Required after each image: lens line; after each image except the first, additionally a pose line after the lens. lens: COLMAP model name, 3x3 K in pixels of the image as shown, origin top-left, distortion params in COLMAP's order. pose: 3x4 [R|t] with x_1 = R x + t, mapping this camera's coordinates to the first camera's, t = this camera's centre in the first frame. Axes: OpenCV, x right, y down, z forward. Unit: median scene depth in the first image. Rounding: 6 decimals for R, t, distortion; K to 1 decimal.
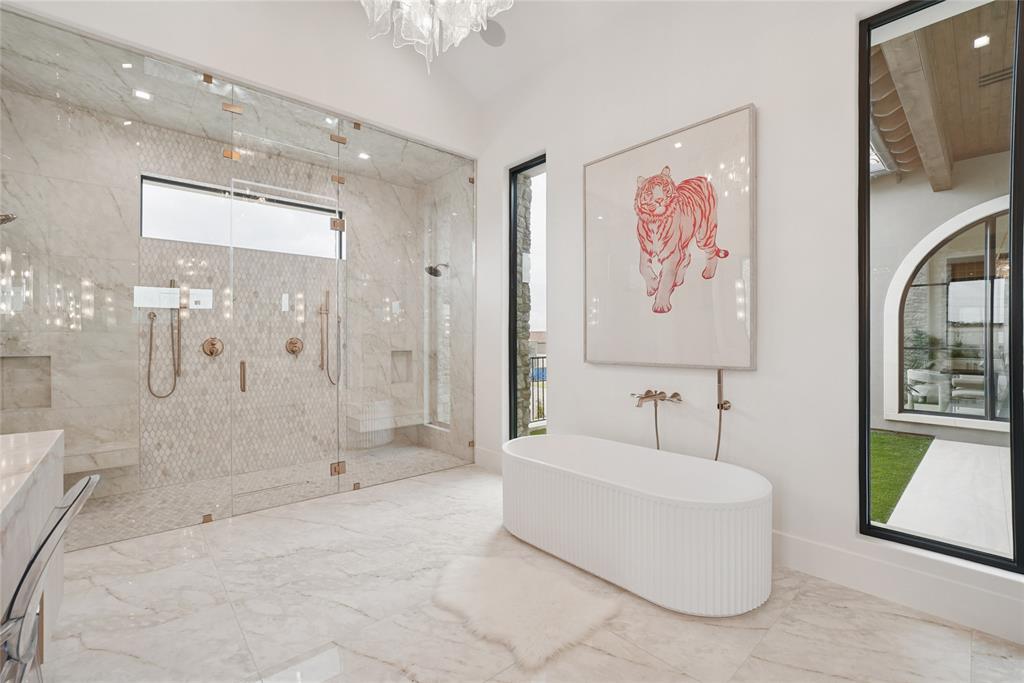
lens RADIAL K [[429.4, 0, 512.8], [0, 429.4, 343.1], [0, 0, 1]] dist [0.000979, 0.000894]
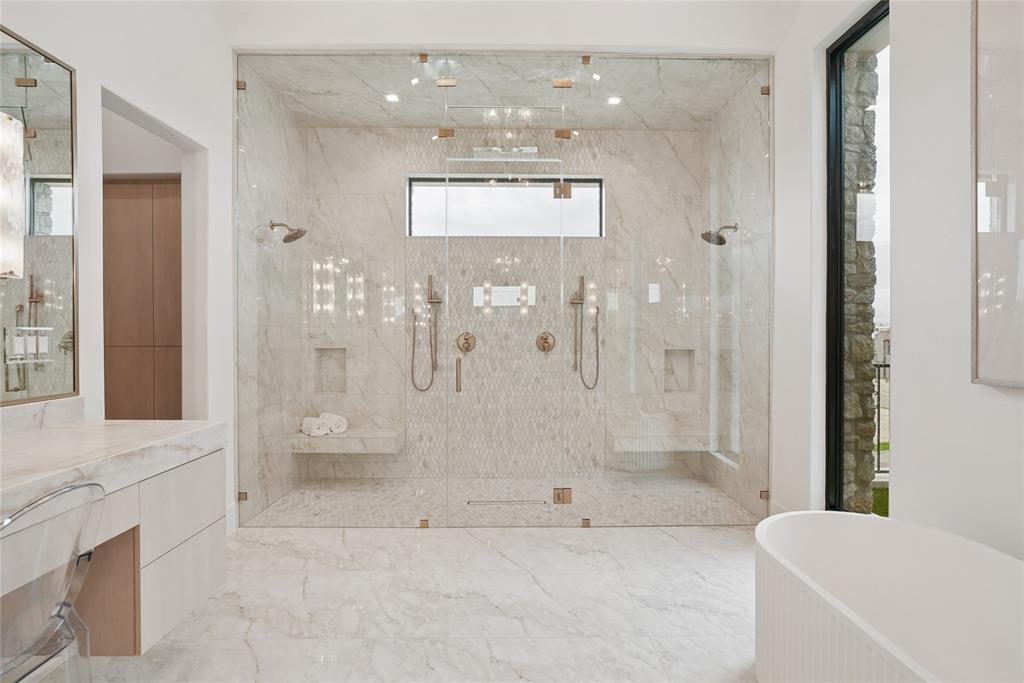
lens RADIAL K [[499.9, 0, 514.5], [0, 499.9, 336.5], [0, 0, 1]] dist [-0.008745, 0.002759]
pose [[0.775704, 0.003149, -0.631089, 0.090868], [-0.006275, 0.999977, -0.002723, -0.001134], [0.631066, 0.006072, 0.775705, 0.184318]]
